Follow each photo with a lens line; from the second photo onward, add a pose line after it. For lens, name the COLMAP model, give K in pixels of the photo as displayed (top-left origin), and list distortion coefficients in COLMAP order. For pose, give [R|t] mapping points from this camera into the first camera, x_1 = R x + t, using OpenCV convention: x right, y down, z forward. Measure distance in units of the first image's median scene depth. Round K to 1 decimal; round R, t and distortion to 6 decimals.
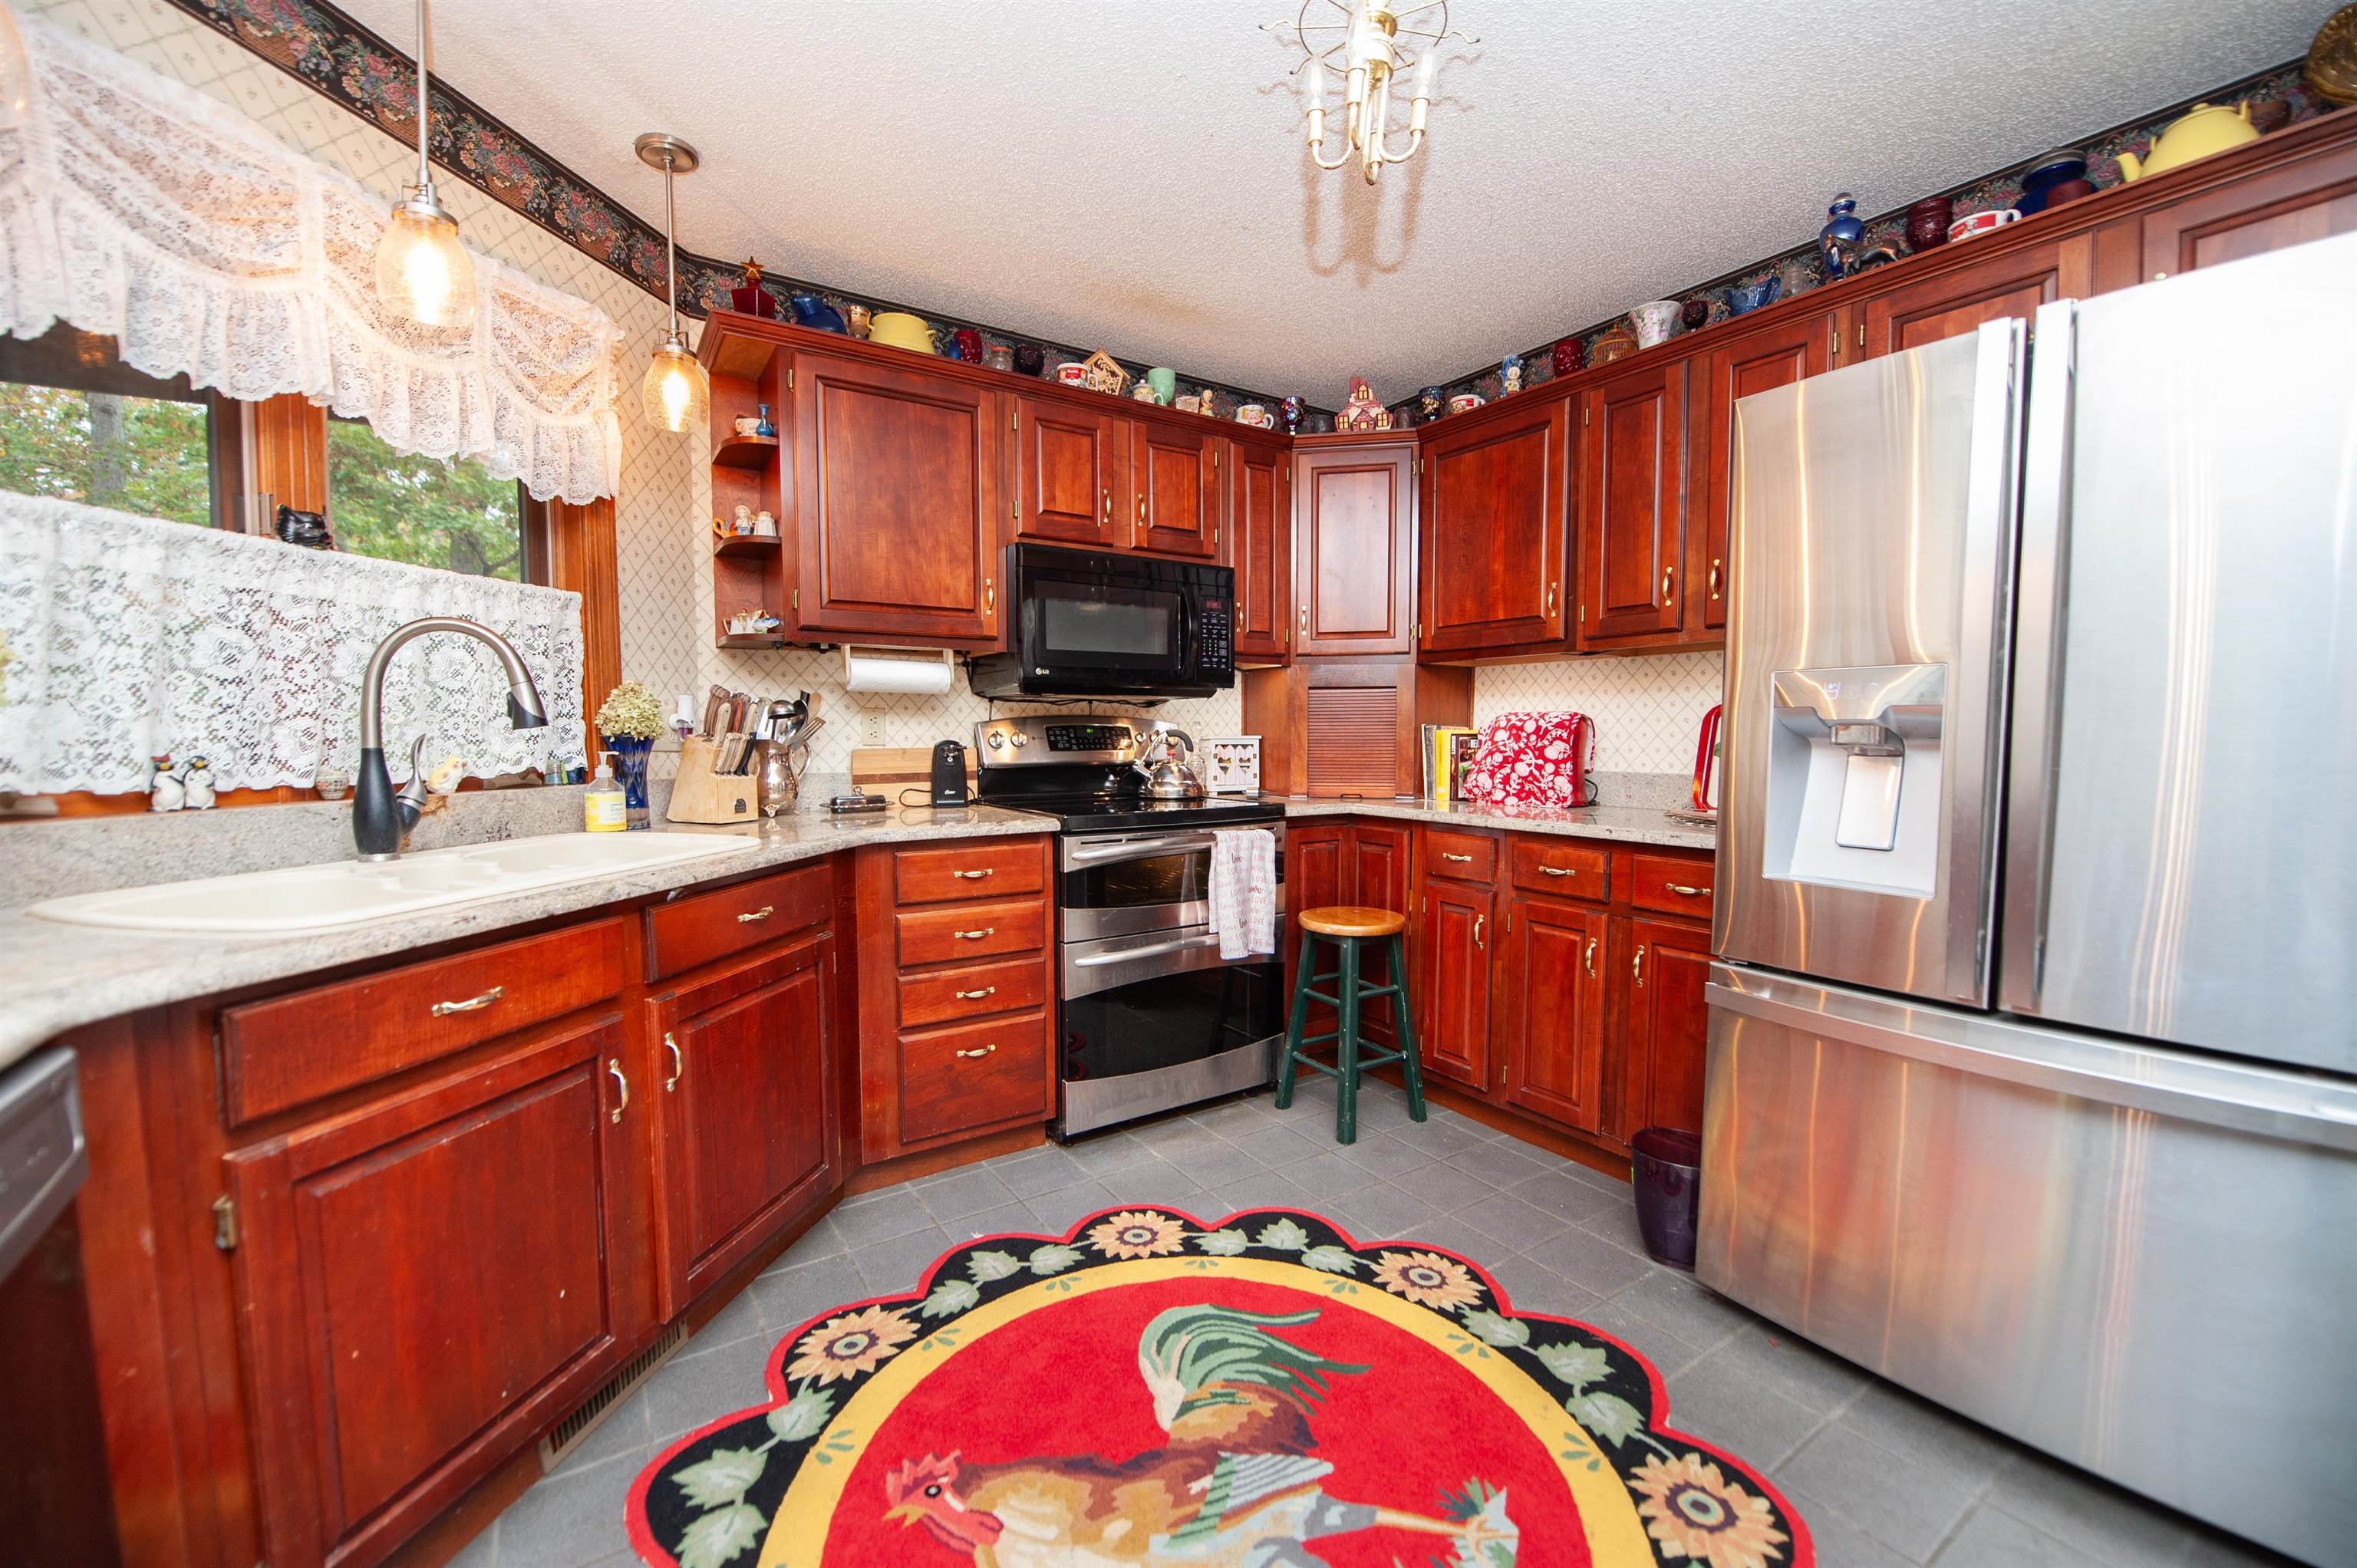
lens RADIAL K [[947.1, 0, 1176.9], [0, 947.1, 780.4], [0, 0, 1]] dist [-0.016542, -0.002844]
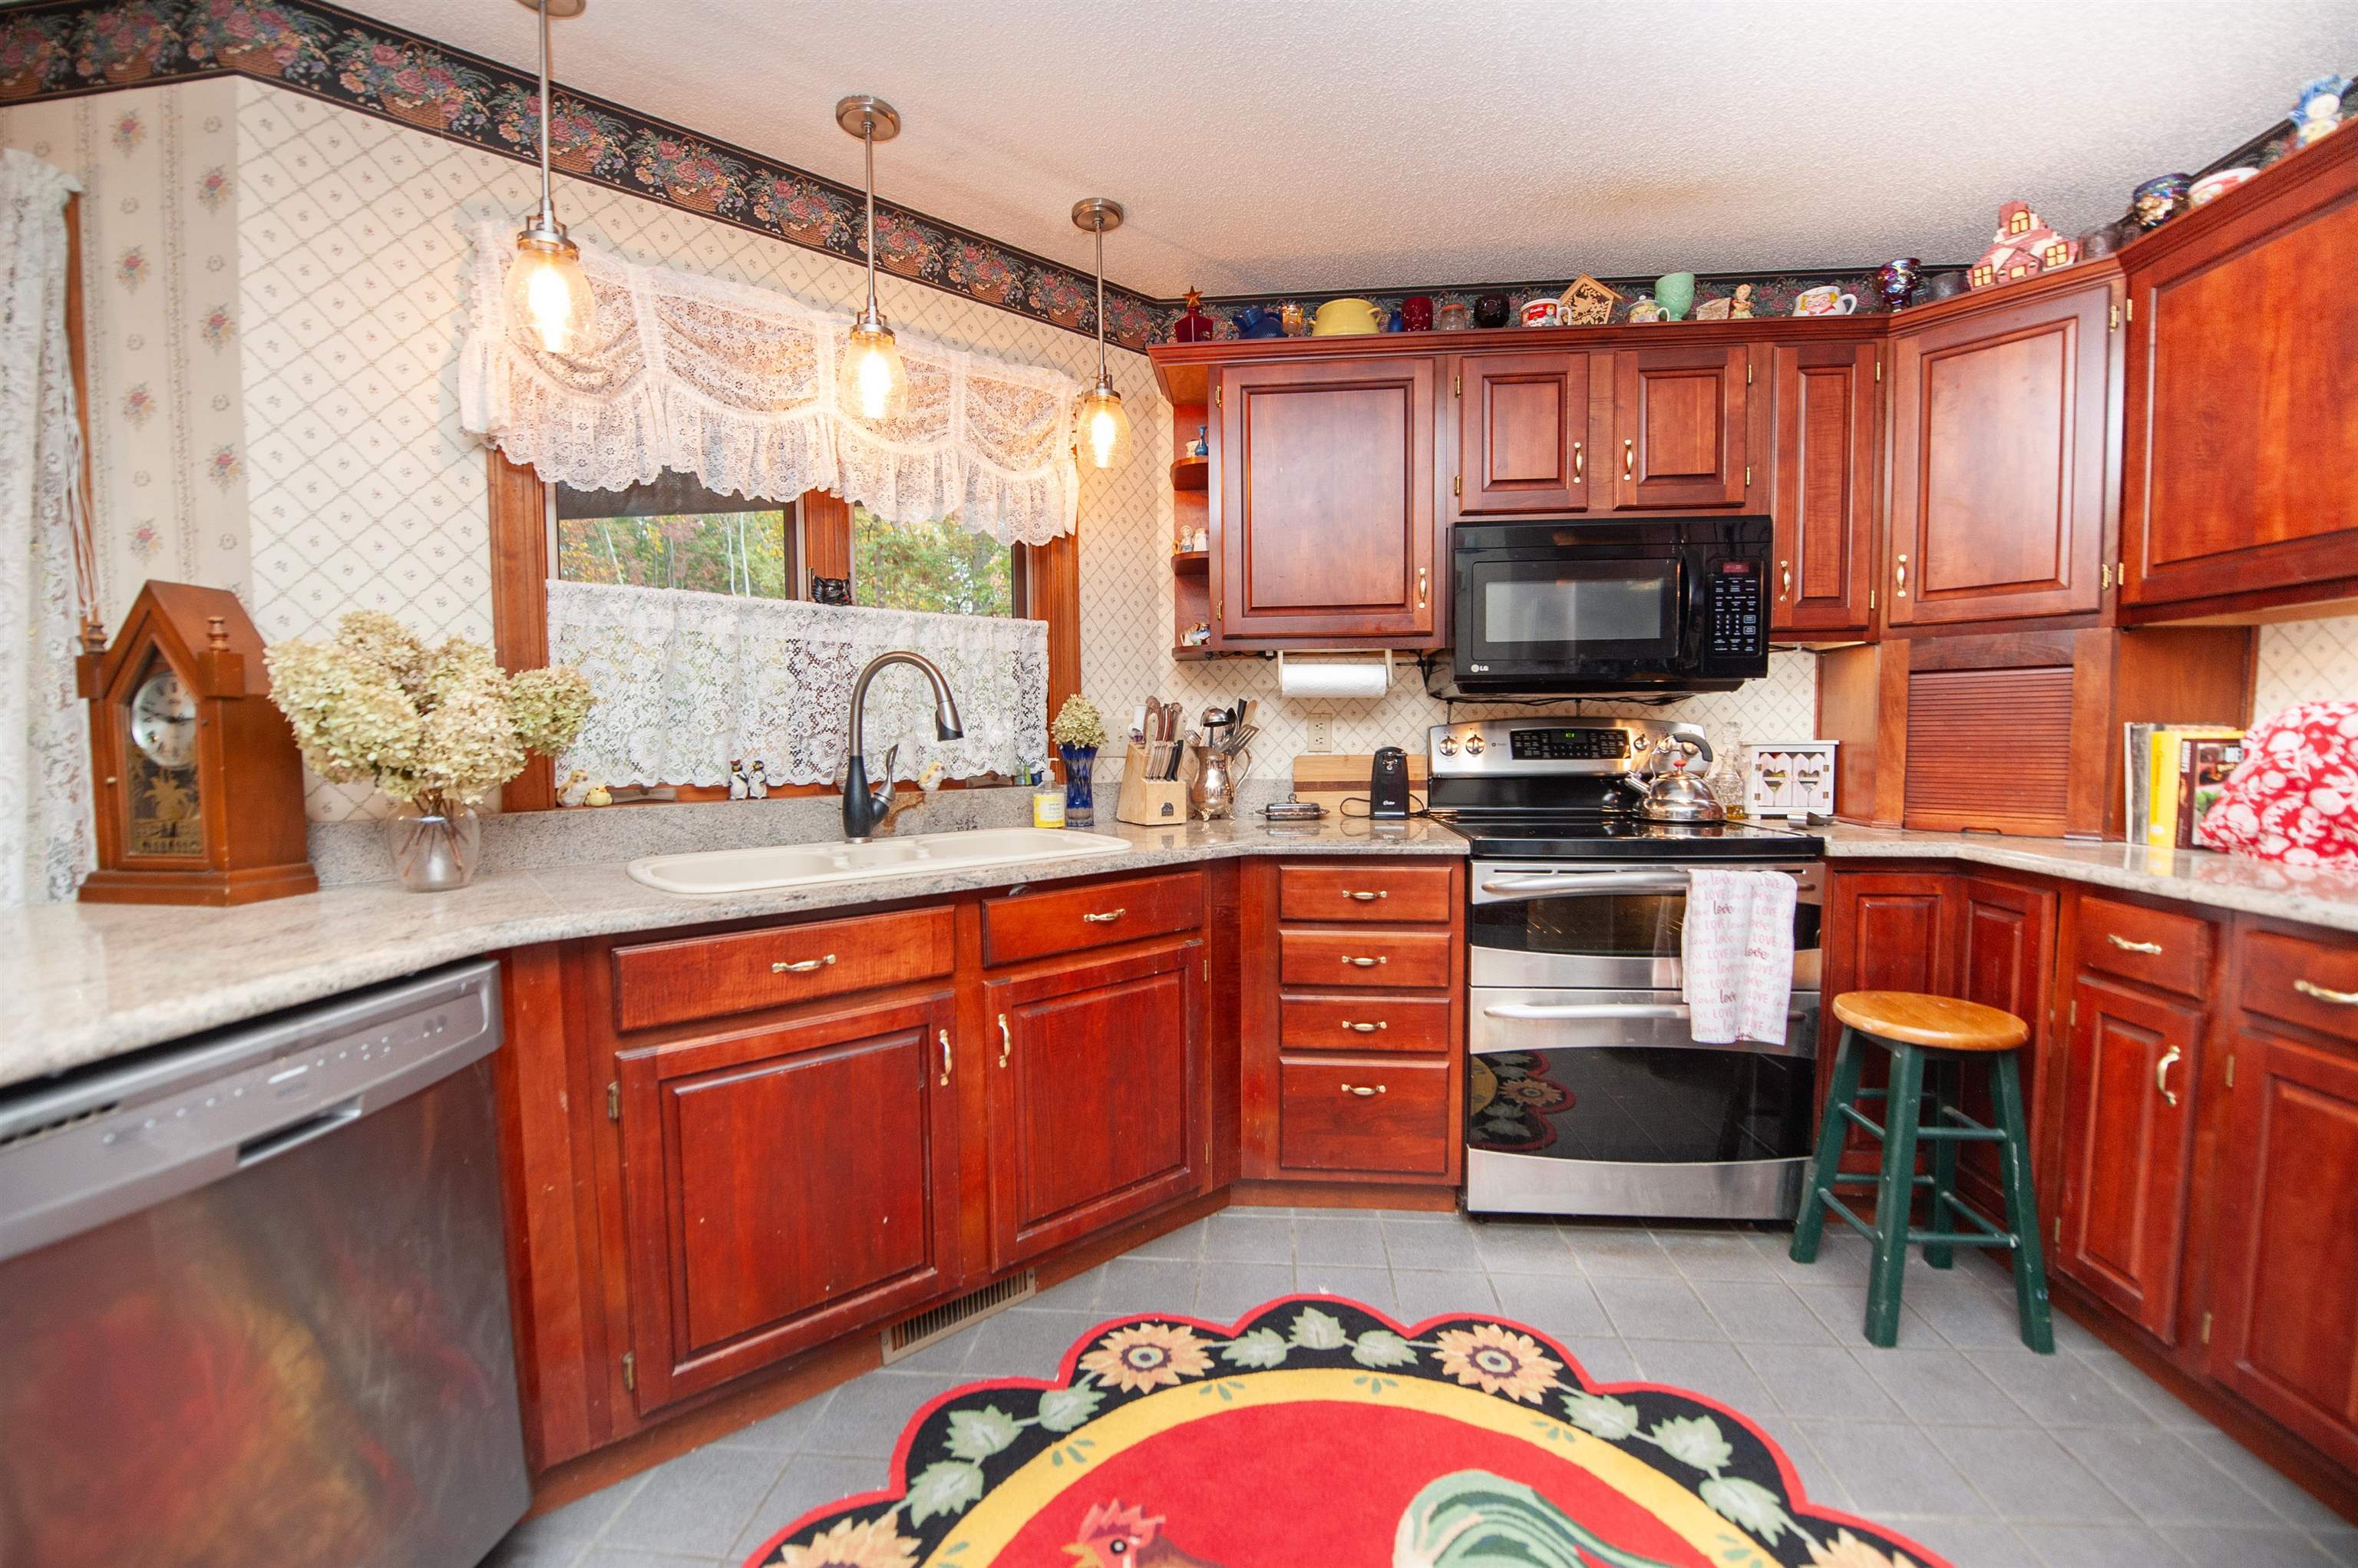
lens RADIAL K [[947.5, 0, 1177.1], [0, 947.5, 783.5], [0, 0, 1]] dist [-0.016542, -0.002844]
pose [[0.778501, 0.027064, -0.627059, 0.238015], [-0.024229, 0.999621, 0.013063, -0.018223], [0.627175, 0.005024, 0.778862, 0.195390]]
